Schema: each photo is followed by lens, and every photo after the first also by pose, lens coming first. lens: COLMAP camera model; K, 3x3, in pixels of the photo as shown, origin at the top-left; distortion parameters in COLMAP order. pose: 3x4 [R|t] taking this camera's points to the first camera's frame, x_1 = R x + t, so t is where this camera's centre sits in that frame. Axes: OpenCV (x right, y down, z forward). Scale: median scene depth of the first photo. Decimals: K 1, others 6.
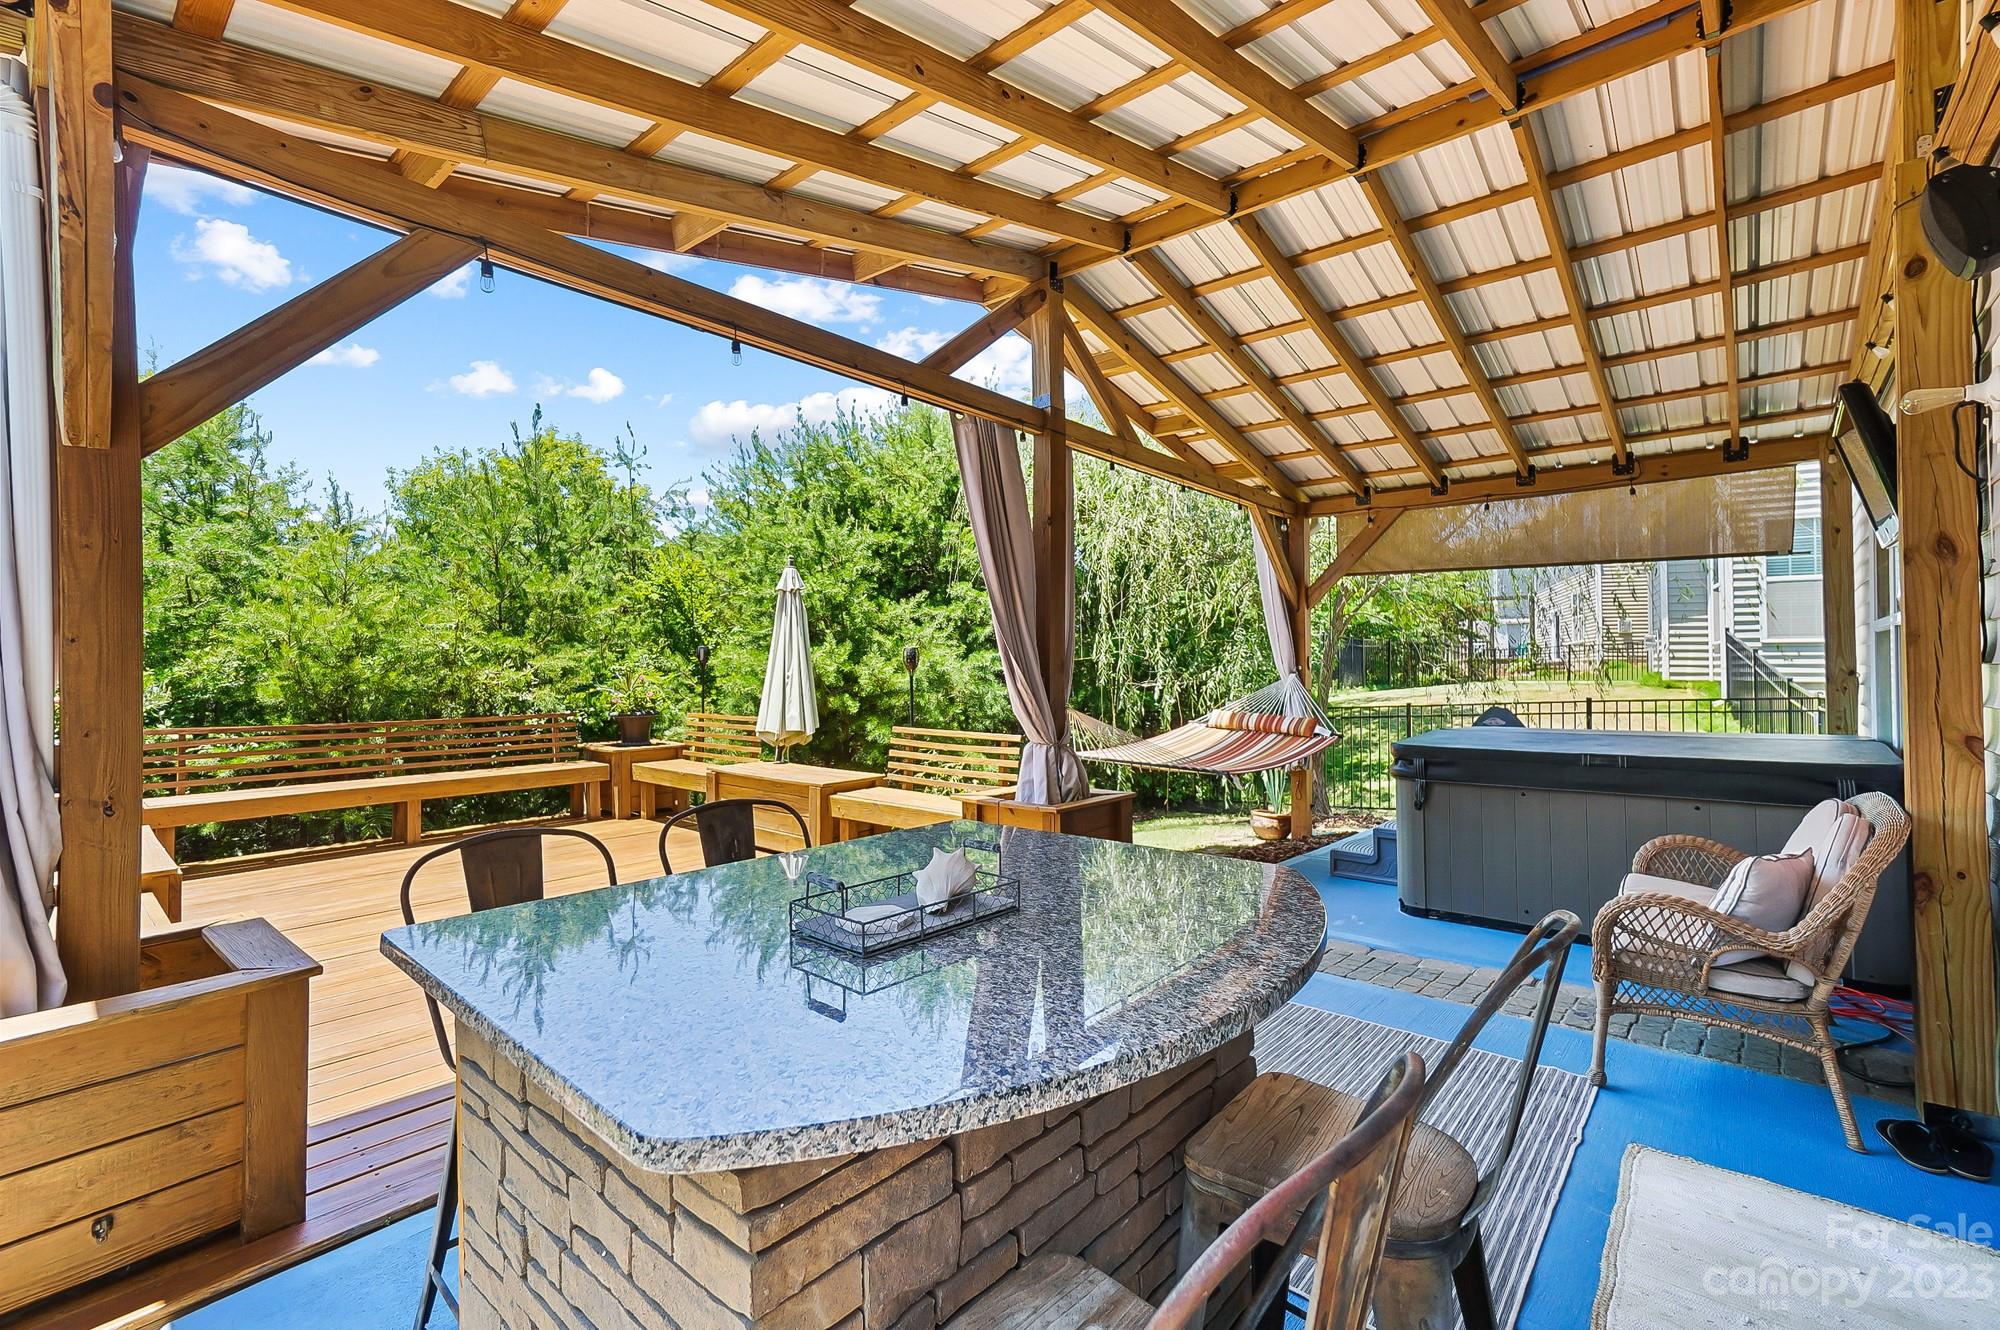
lens RADIAL K [[856.6, 0, 982.6], [0, 856.6, 657.9], [0, 0, 1]] dist [-0.005012, 0.006015]
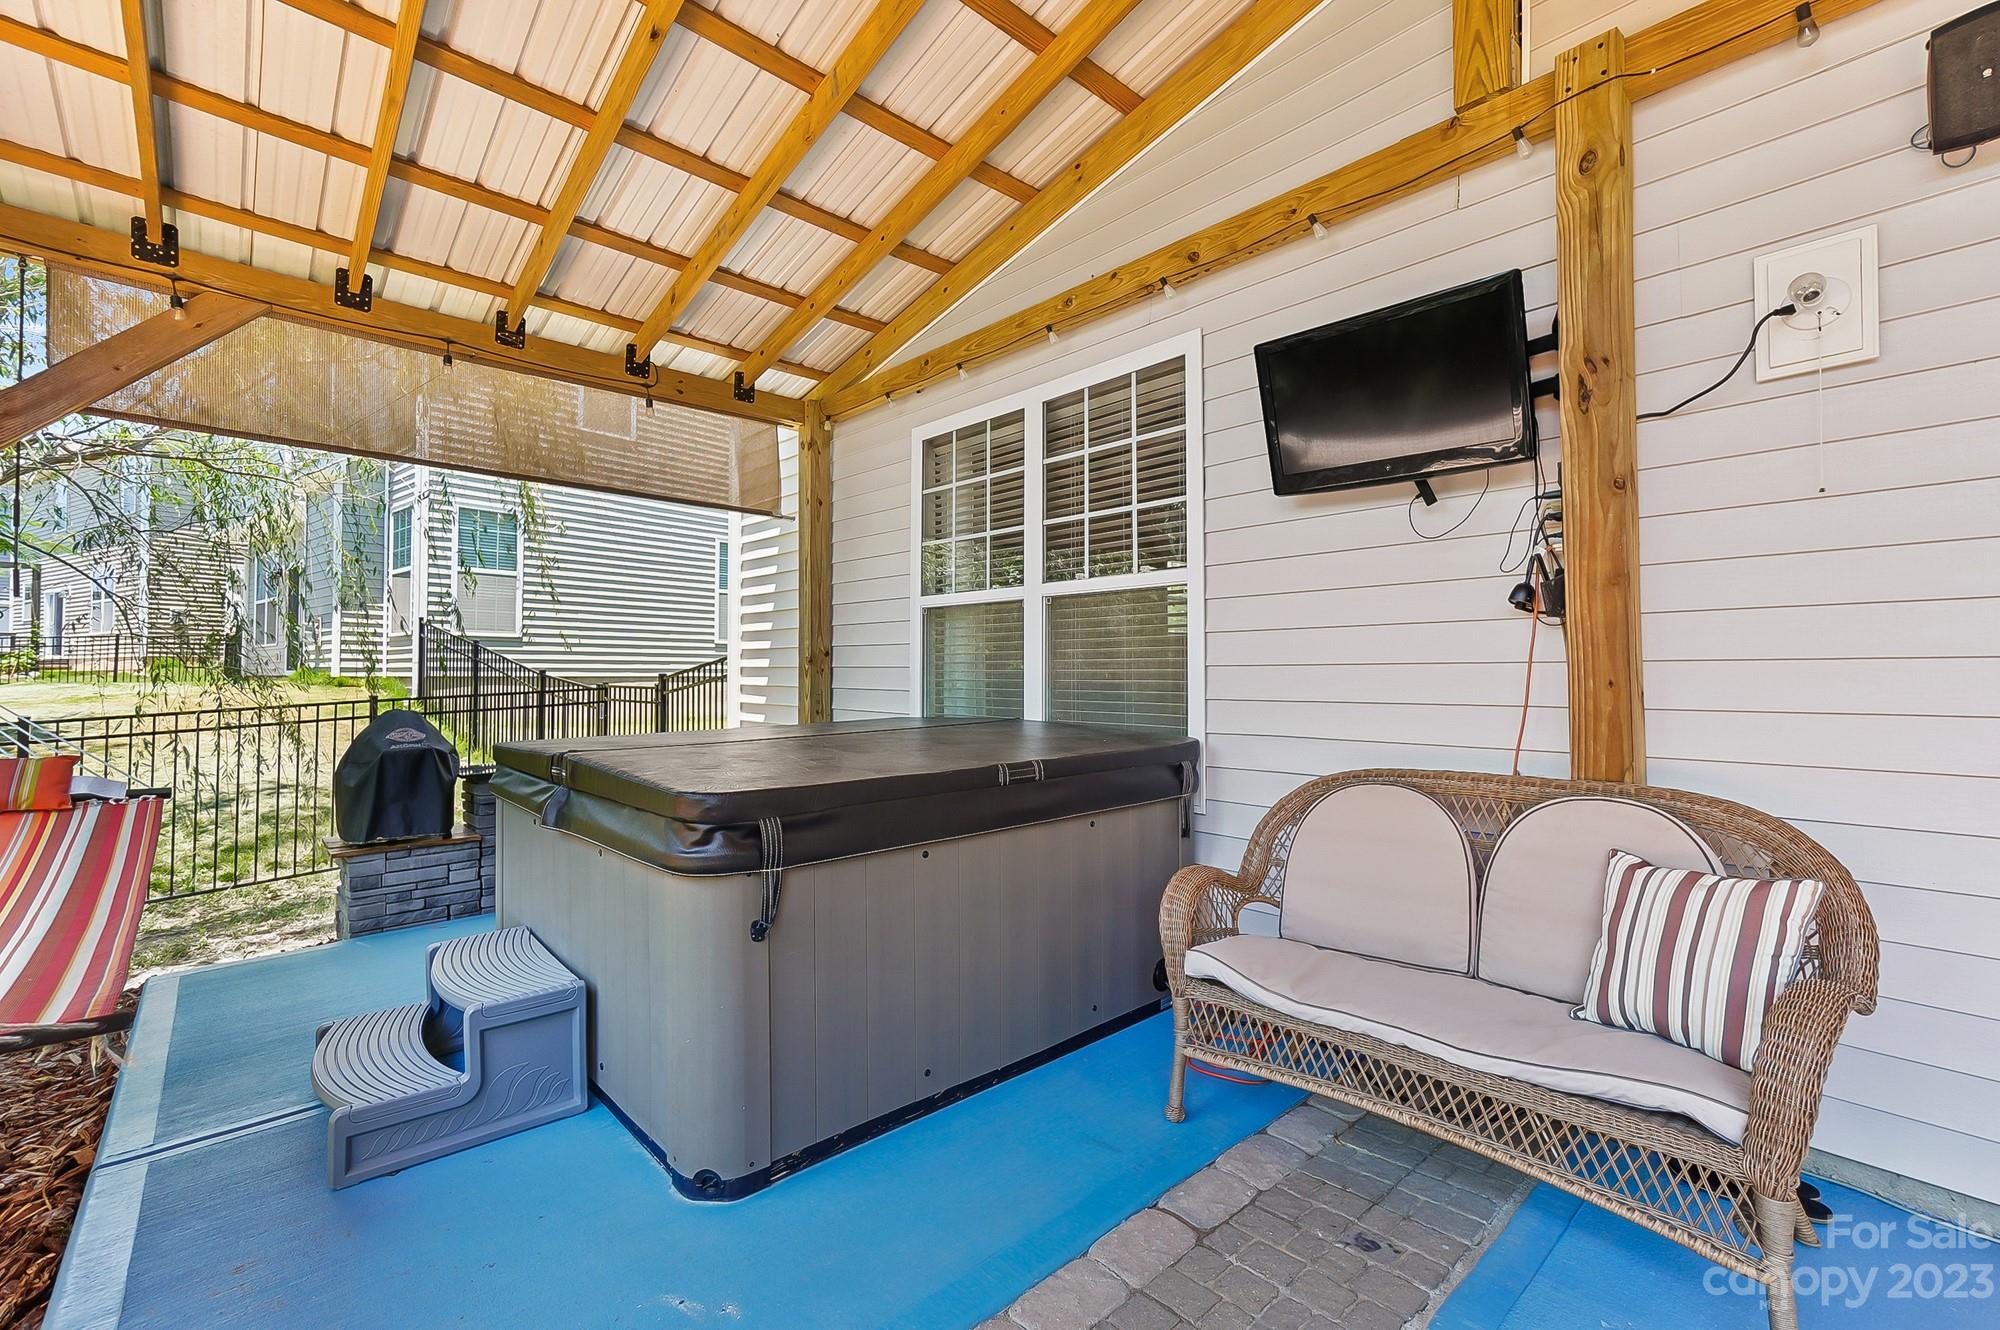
lens RADIAL K [[856.6, 0, 993.9], [0, 856.6, 651.2], [0, 0, 1]] dist [-0.005012, 0.006015]
pose [[0.101395, 0.026310, 0.994498, 0.057273], [-0.012733, 0.999603, -0.025146, 0.026061], [-0.994765, -0.010113, 0.101690, 0.522097]]
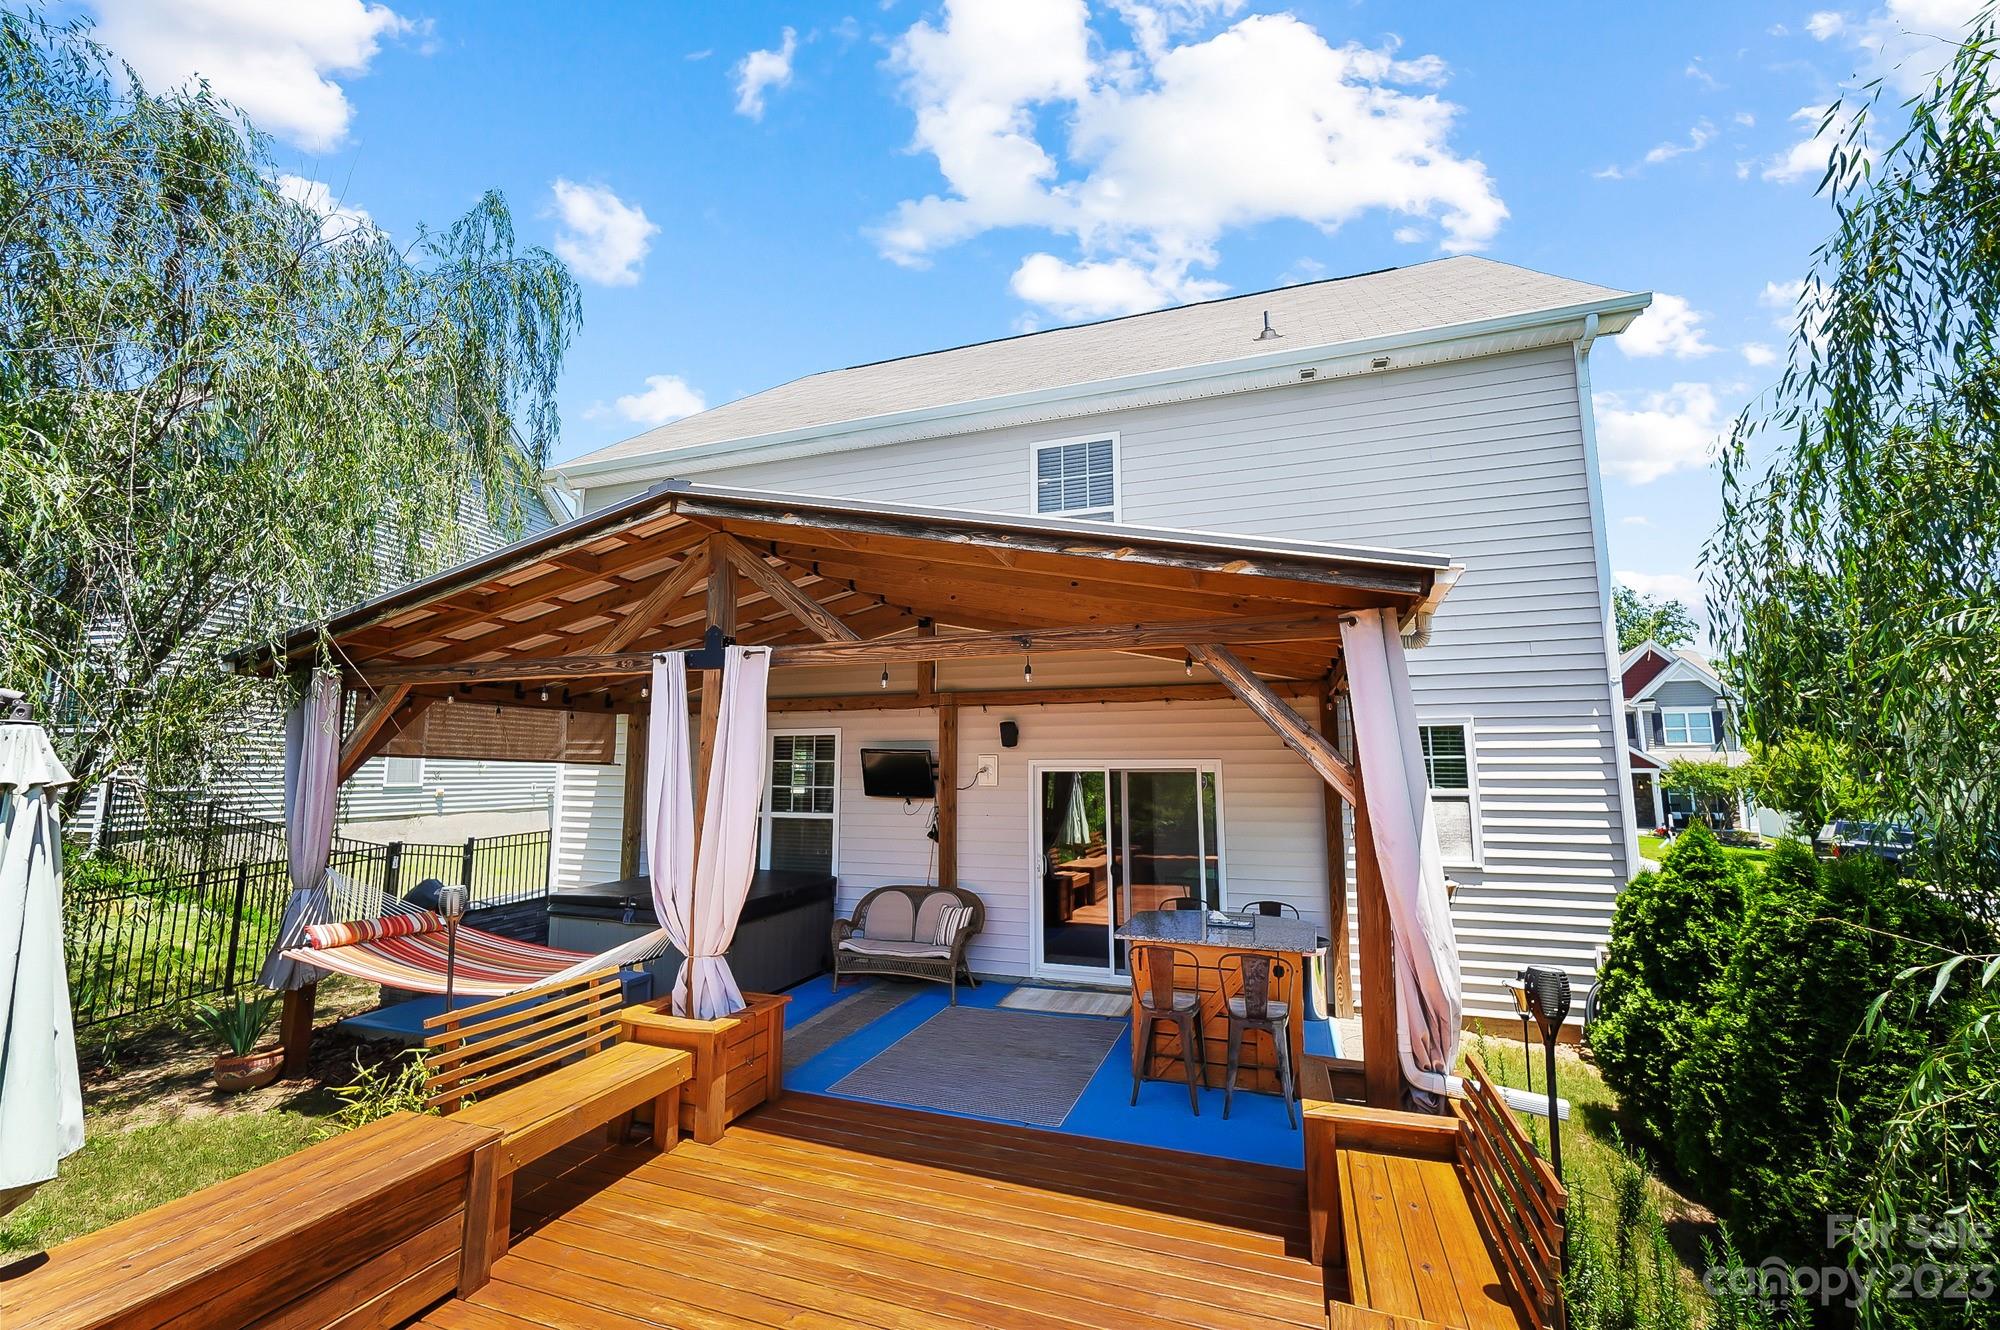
lens RADIAL K [[825.6, 0, 980.1], [0, 825.6, 662.0], [0, 0, 1]] dist [0.001023, 0.000013]
pose [[-0.377834, 0.118554, 0.918252, -0.688717], [-0.014425, 0.990894, -0.133868, -0.088366], [-0.925761, -0.063826, -0.372684, 0.728713]]
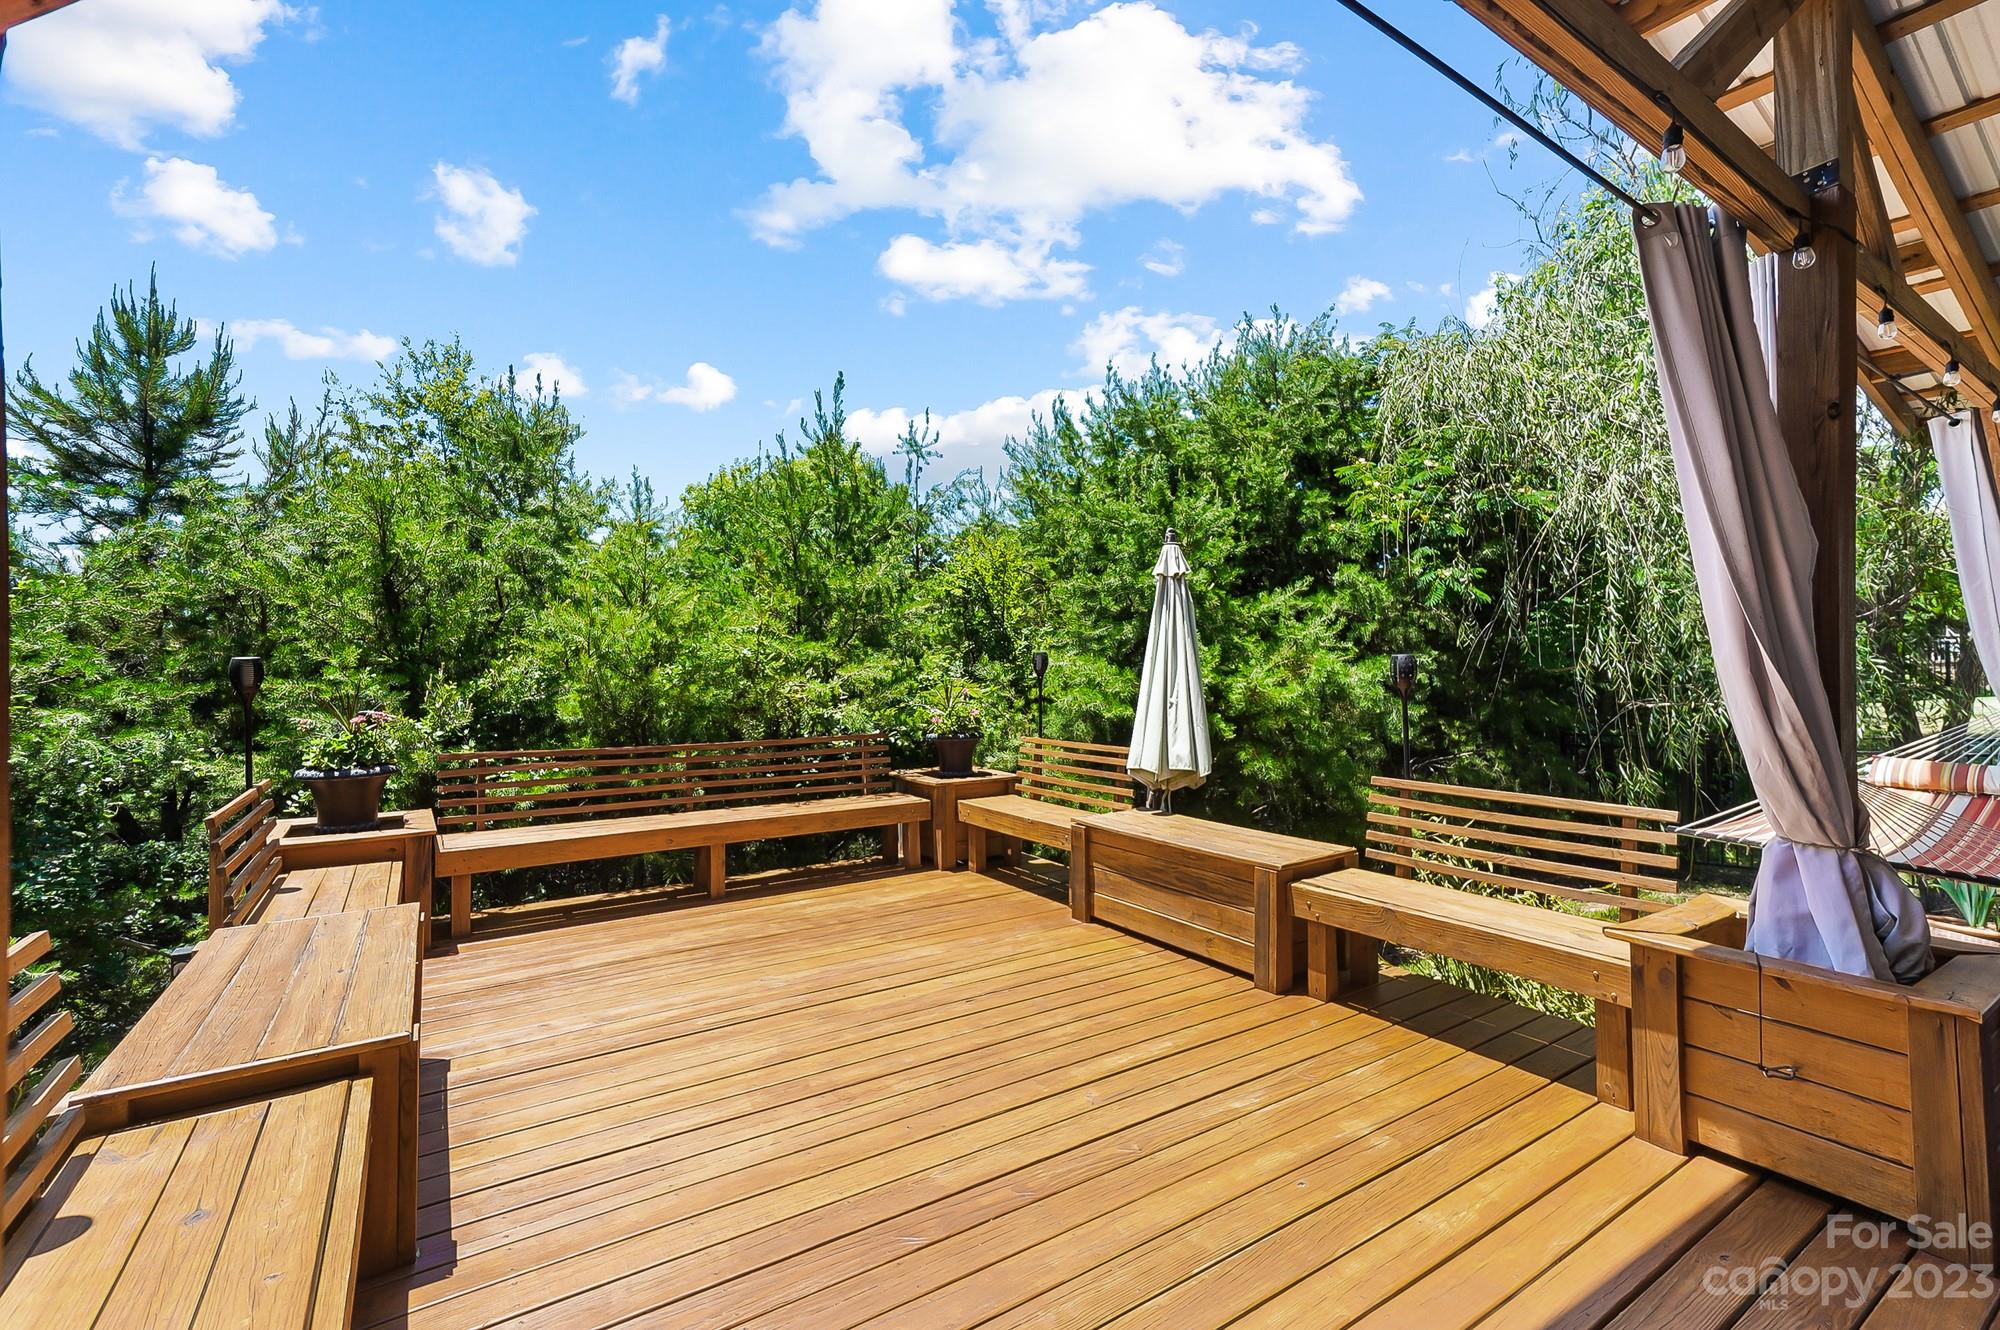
lens RADIAL K [[856.6, 0, 979.3], [0, 856.6, 650.7], [0, 0, 1]] dist [-0.005012, 0.006015]
pose [[0.964668, -0.004481, -0.263429, -0.183213], [0.002301, 0.999961, -0.008585, -0.008367], [0.263457, 0.007675, 0.964641, 0.244574]]
